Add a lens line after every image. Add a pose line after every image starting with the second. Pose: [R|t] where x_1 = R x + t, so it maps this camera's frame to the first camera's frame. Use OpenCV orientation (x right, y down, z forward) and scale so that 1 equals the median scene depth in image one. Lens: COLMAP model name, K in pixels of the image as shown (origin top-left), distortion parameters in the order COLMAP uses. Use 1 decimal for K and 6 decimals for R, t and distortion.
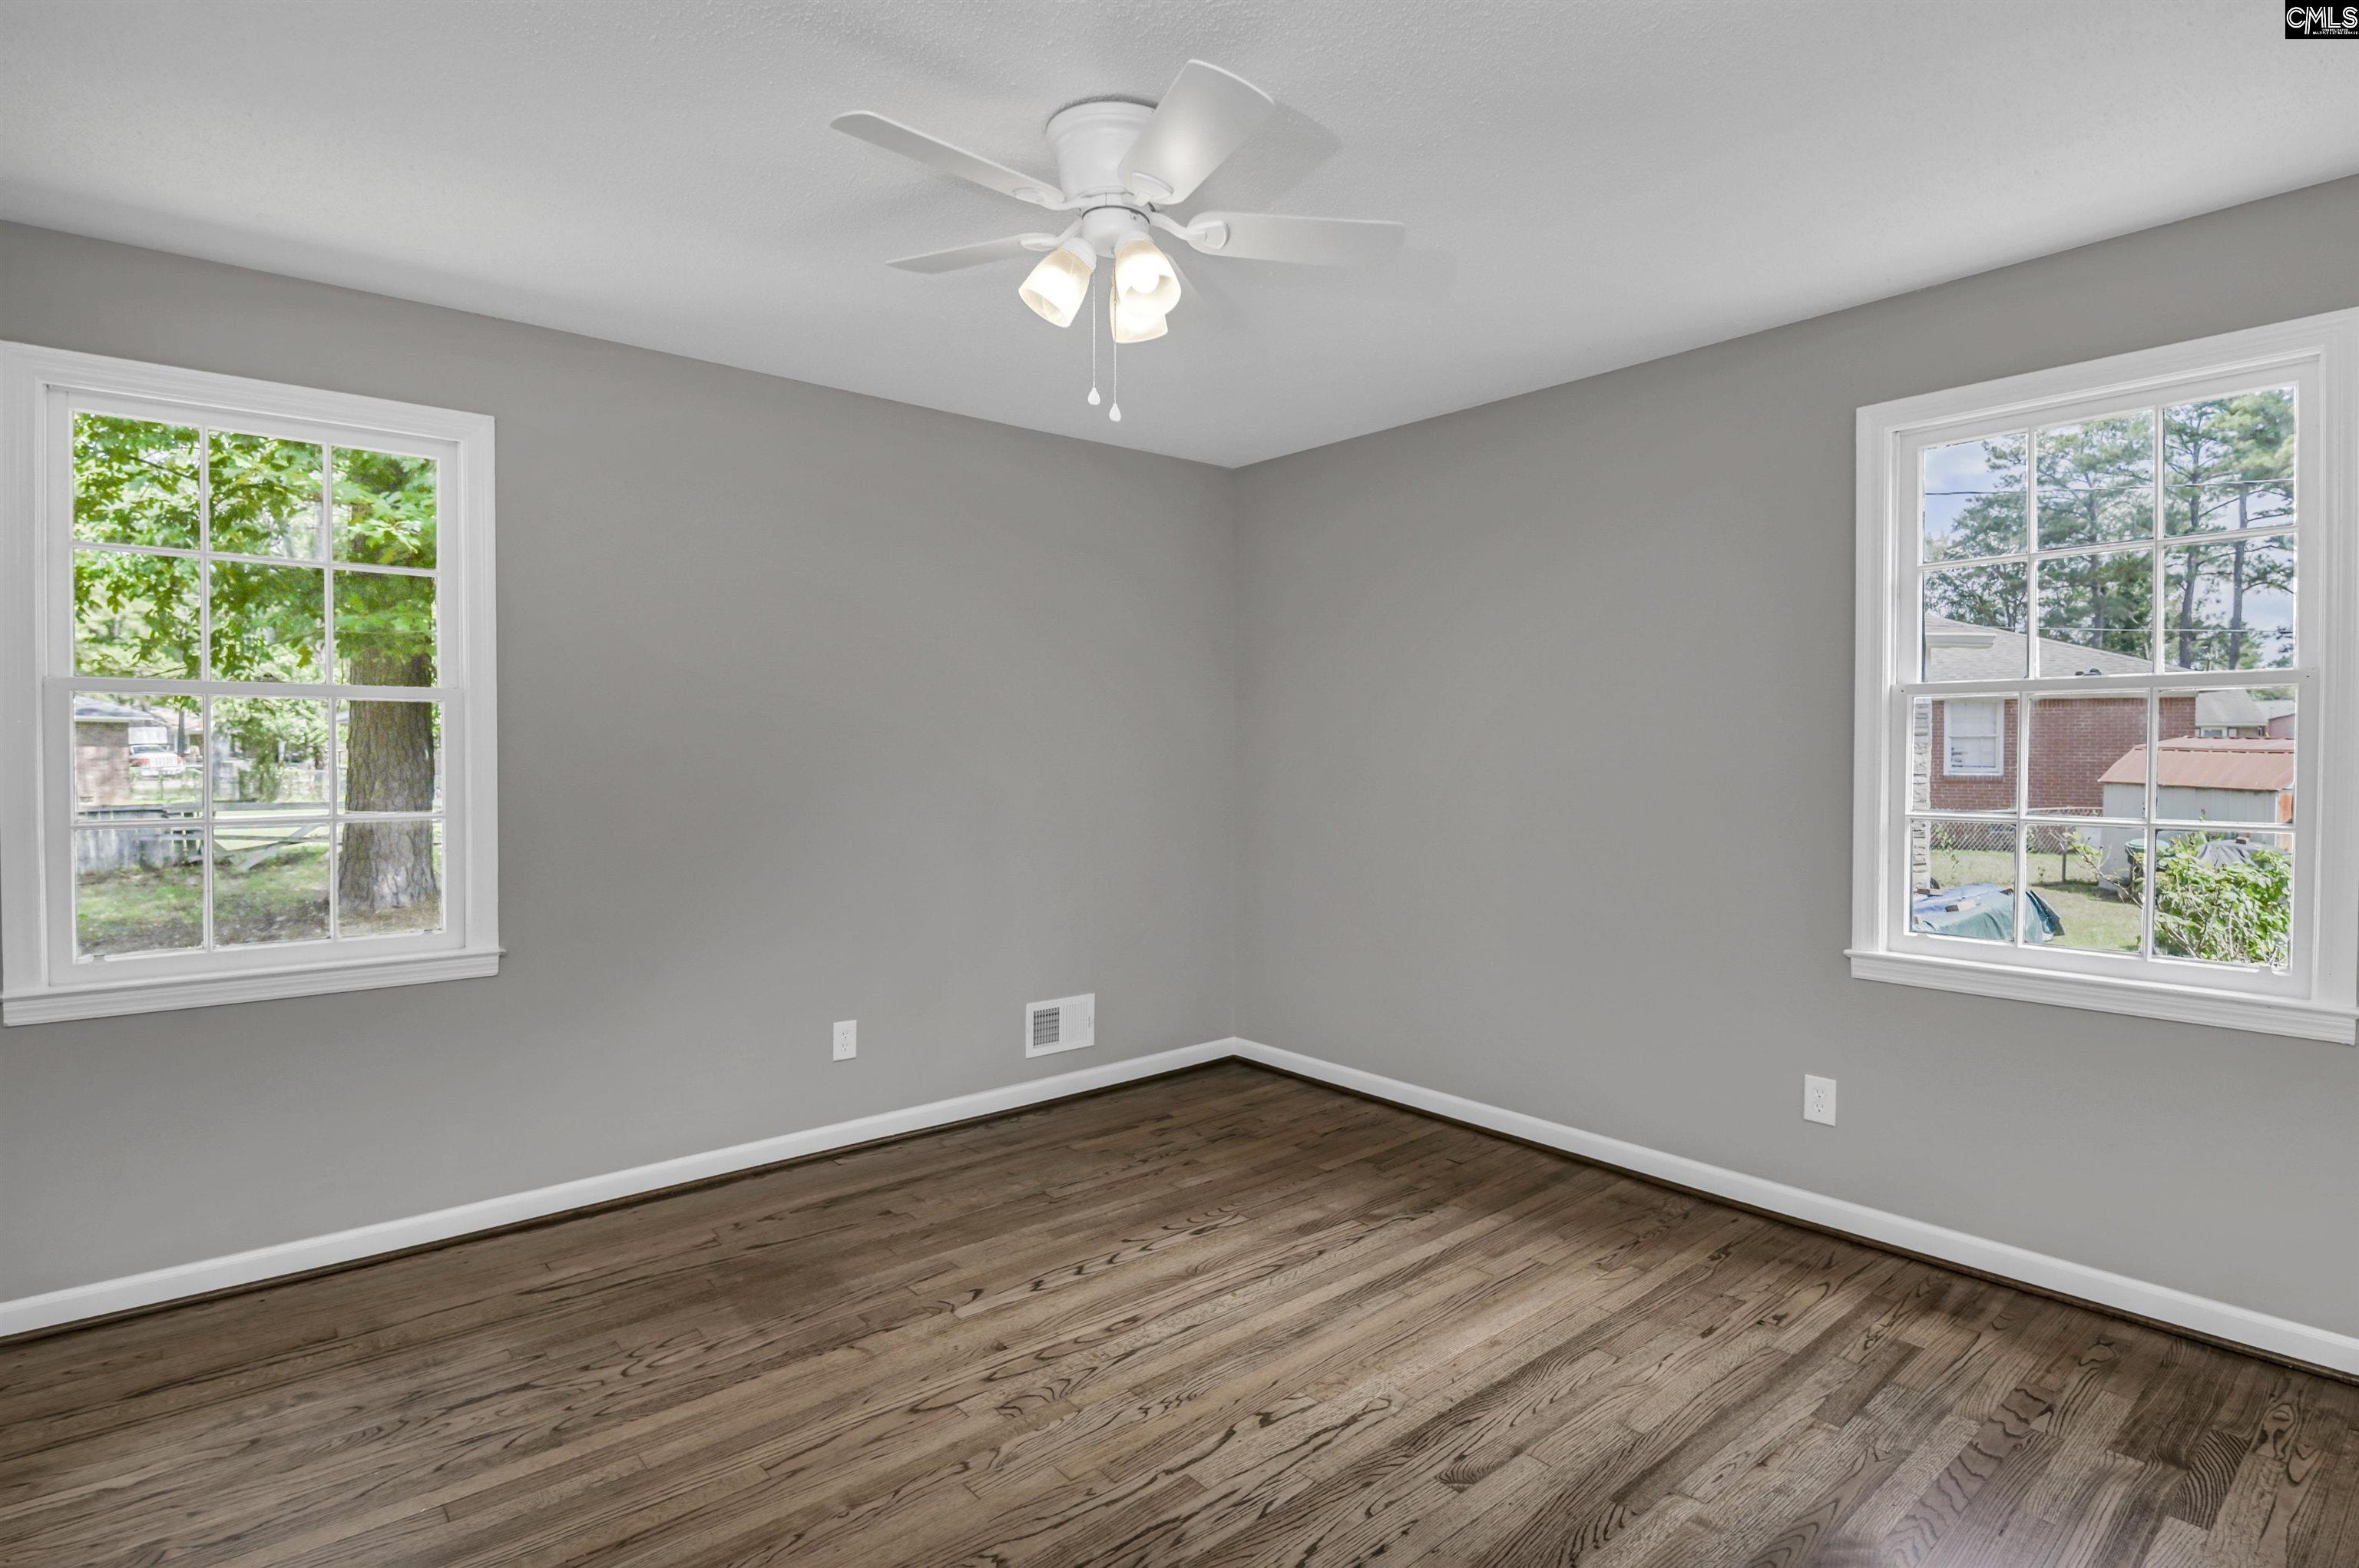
lens RADIAL K [[1195.2, 0, 1193.2], [0, 1195.2, 755.6], [0, 0, 1]] dist [-0.000526, -0.007359]
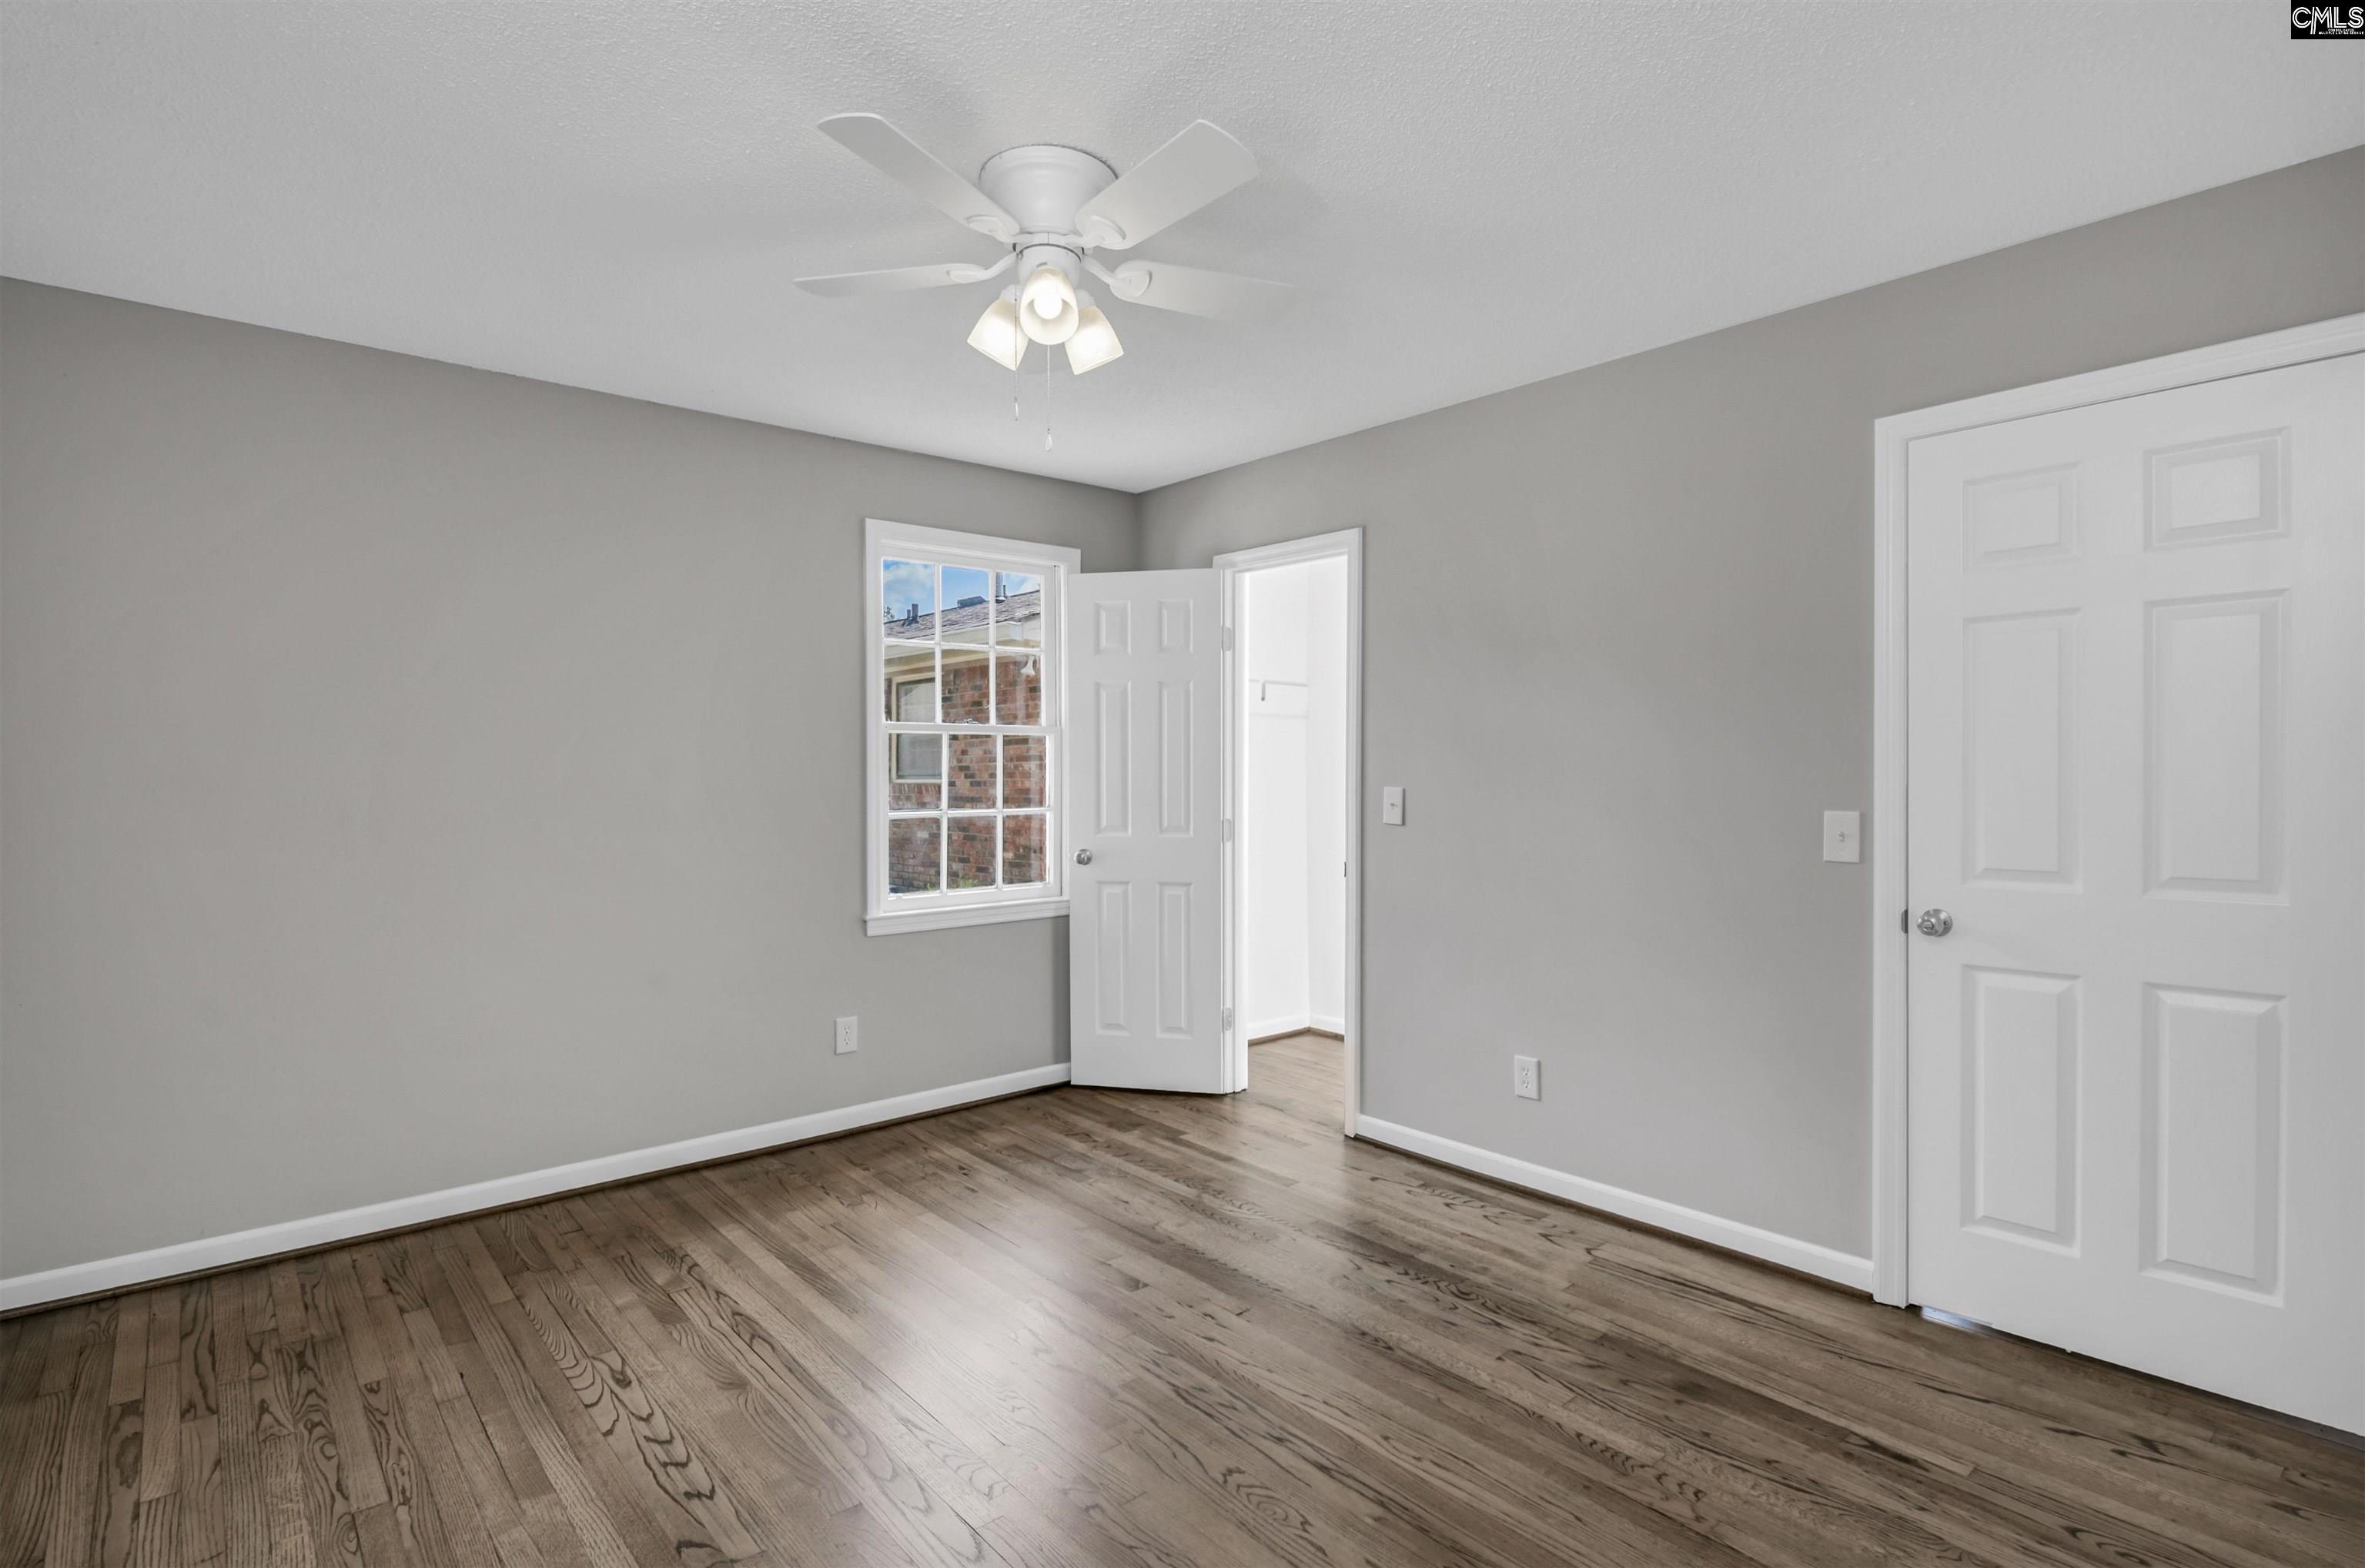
lens RADIAL K [[1146.7, 0, 1199.3], [0, 1146.7, 795.7], [0, 0, 1]] dist [0.001433, -0.005889]
pose [[-0.013534, -0.019682, 0.999715, -0.753923], [0.017279, 0.999652, 0.019914, 0.002533], [-0.999759, 0.017544, -0.013189, 0.625092]]
